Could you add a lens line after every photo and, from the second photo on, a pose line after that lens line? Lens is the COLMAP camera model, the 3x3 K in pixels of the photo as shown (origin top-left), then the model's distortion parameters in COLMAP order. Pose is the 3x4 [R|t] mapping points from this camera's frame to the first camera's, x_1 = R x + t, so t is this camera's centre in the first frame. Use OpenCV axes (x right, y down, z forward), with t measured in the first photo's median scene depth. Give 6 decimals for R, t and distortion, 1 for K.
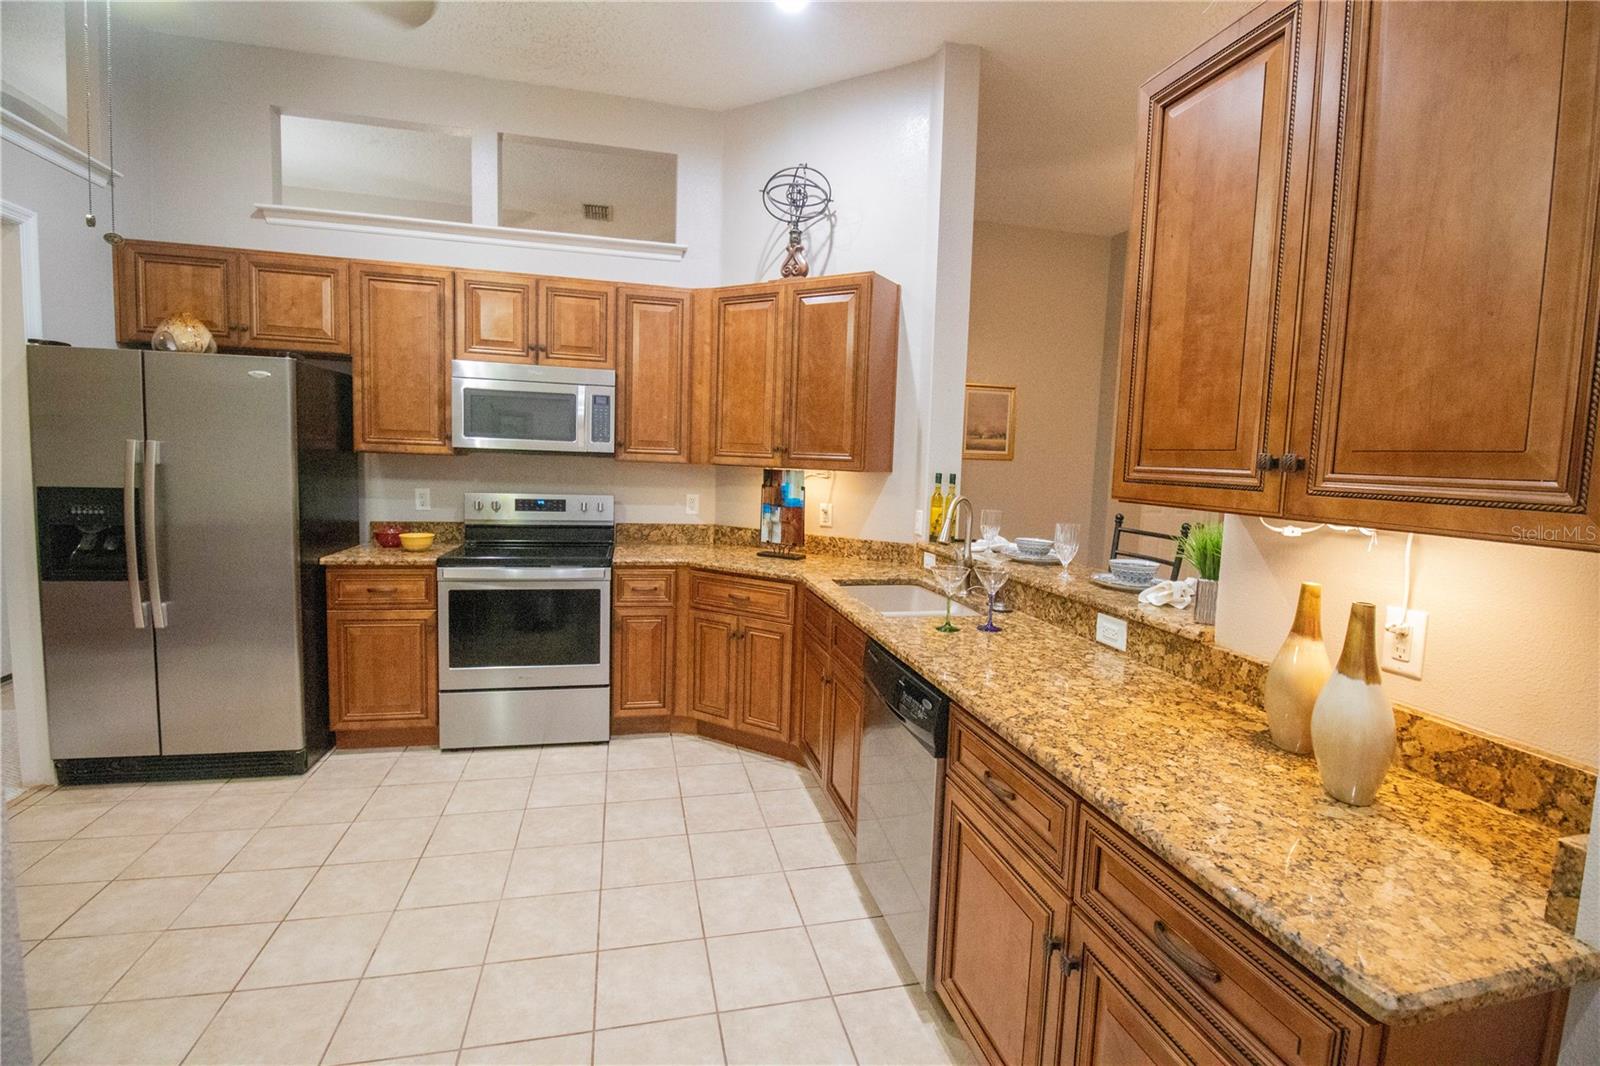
lens RADIAL K [[739.2, 0, 809.4], [0, 739.2, 530.1], [0, 0, 1]] dist [-0.001948, -0.011367]
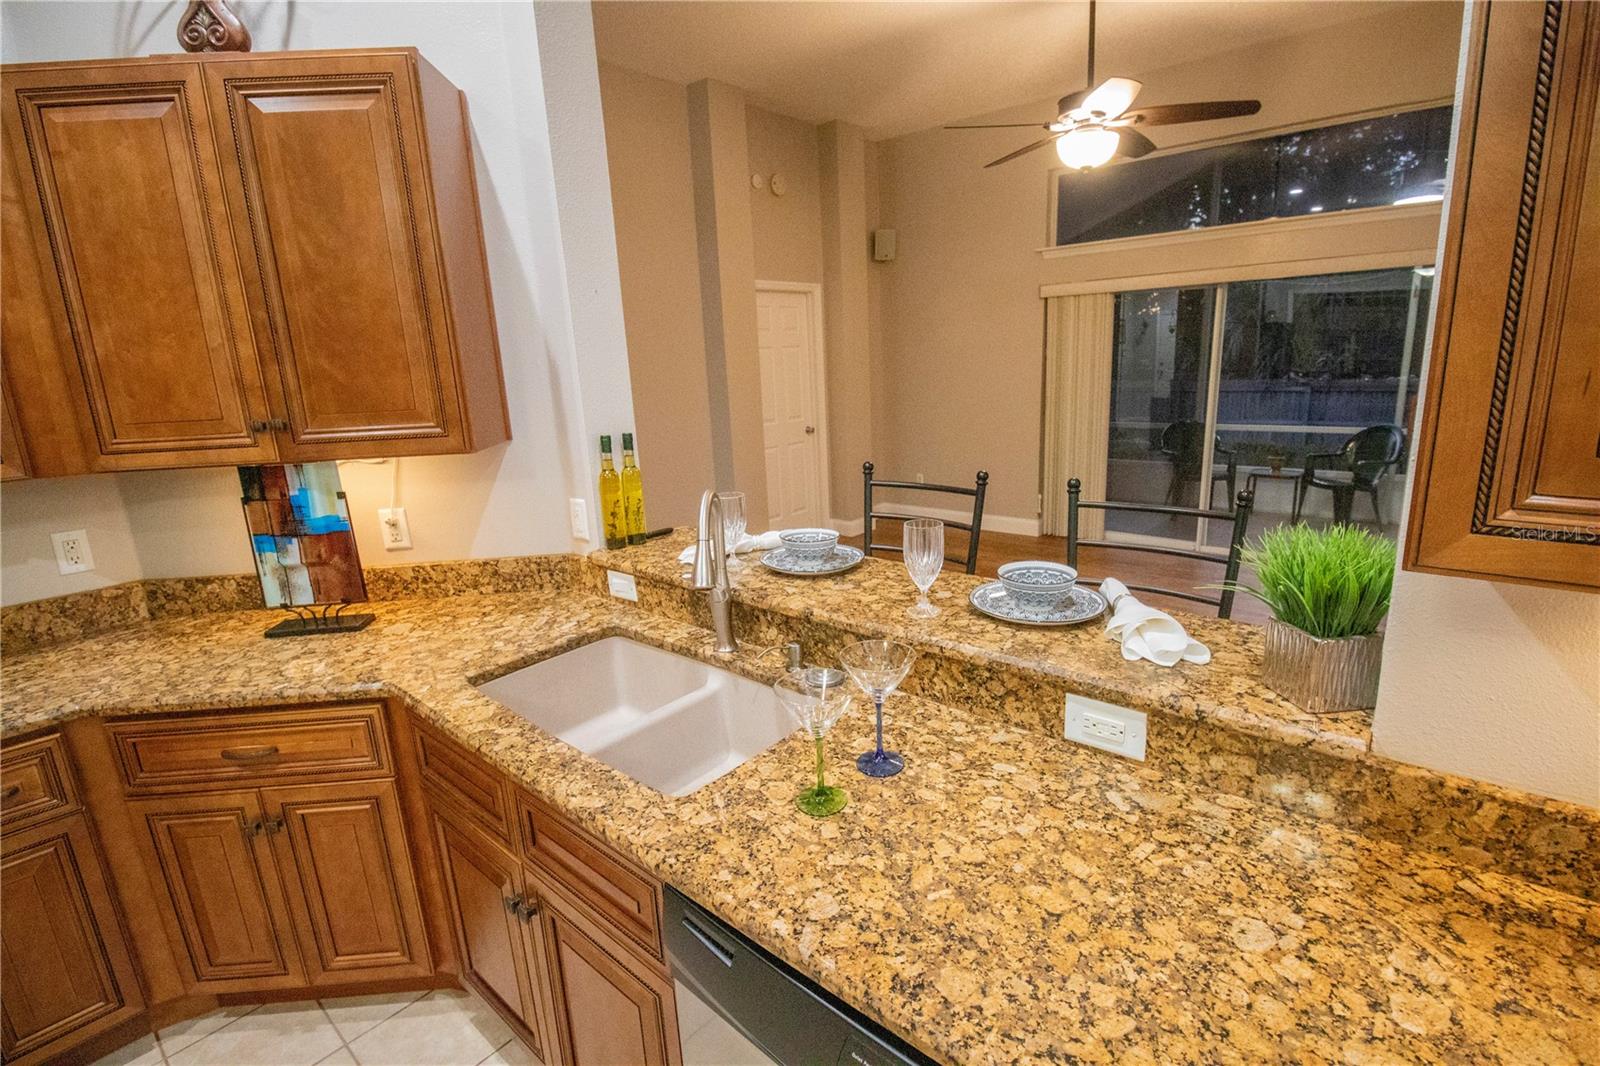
lens RADIAL K [[739.2, 0, 810.2], [0, 739.2, 529.2], [0, 0, 1]] dist [-0.001948, -0.011367]
pose [[0.809422, -0.205872, 0.549957, -0.033238], [0.130714, 0.976201, 0.173049, -0.083530], [-0.572495, -0.068183, 0.817068, 0.409095]]
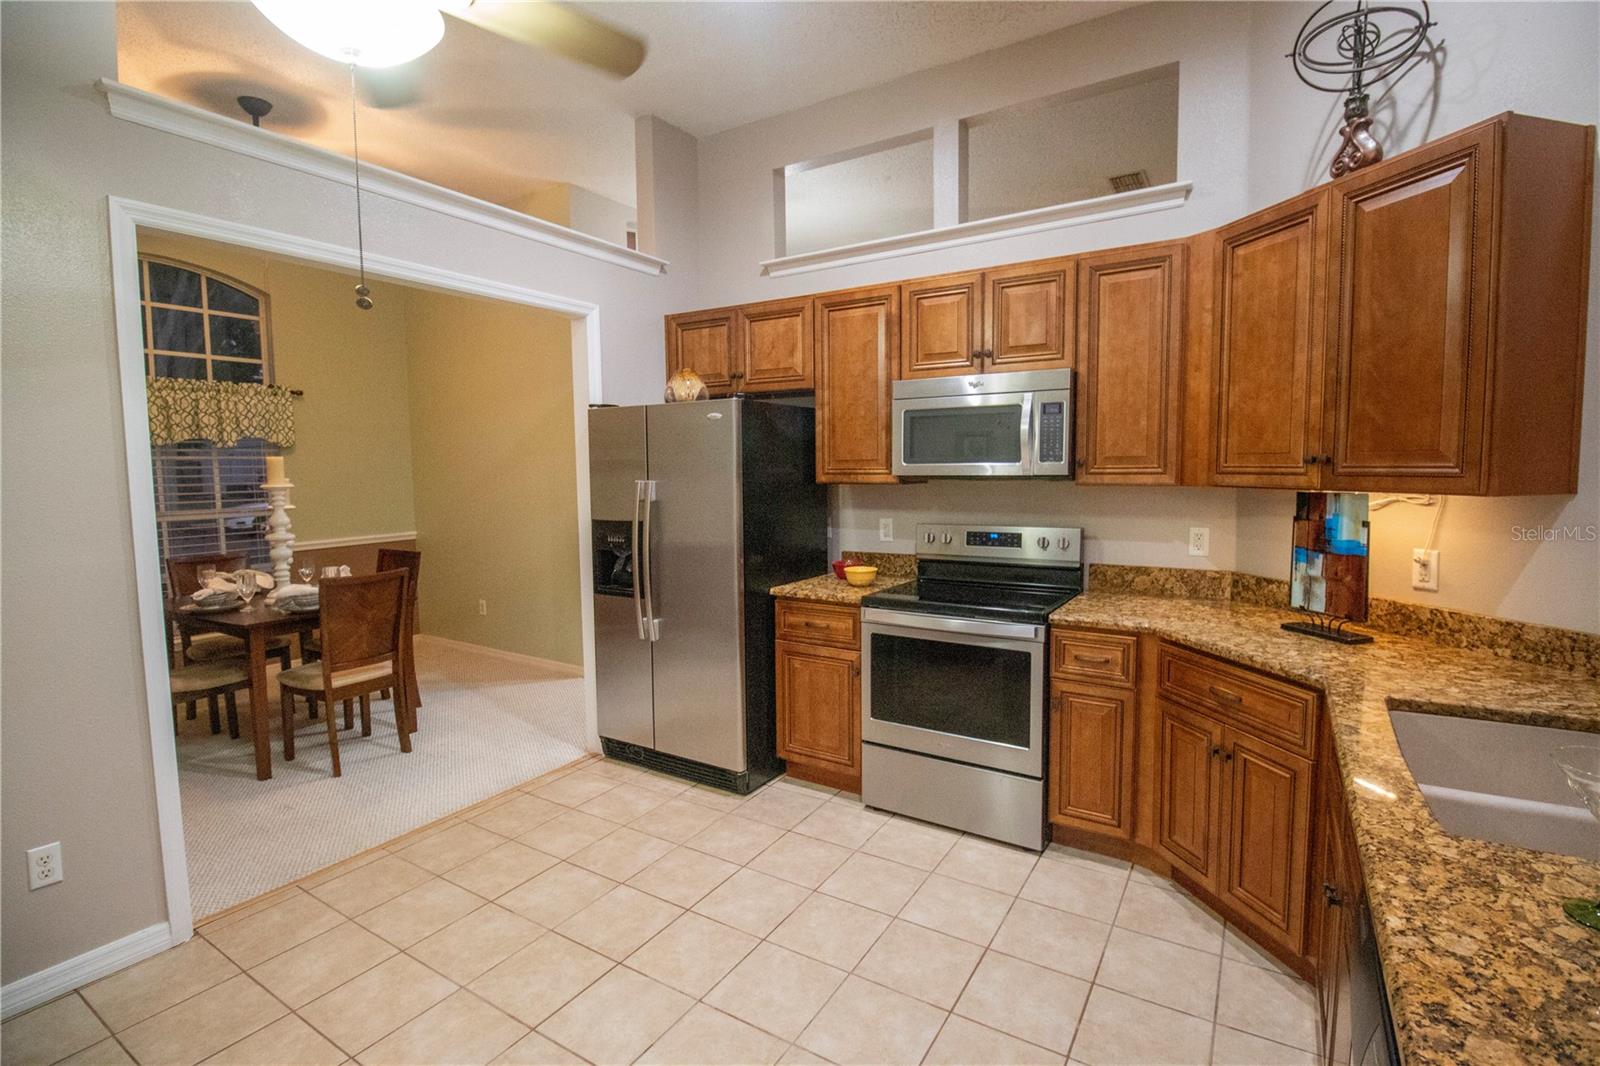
lens RADIAL K [[739.2, 0, 814.6], [0, 739.2, 528.6], [0, 0, 1]] dist [-0.001948, -0.011367]
pose [[0.701013, 0.015791, -0.712973, 0.106846], [-0.033006, 0.999402, -0.010317, -0.033952], [0.712384, 0.030765, 0.701115, 0.290380]]
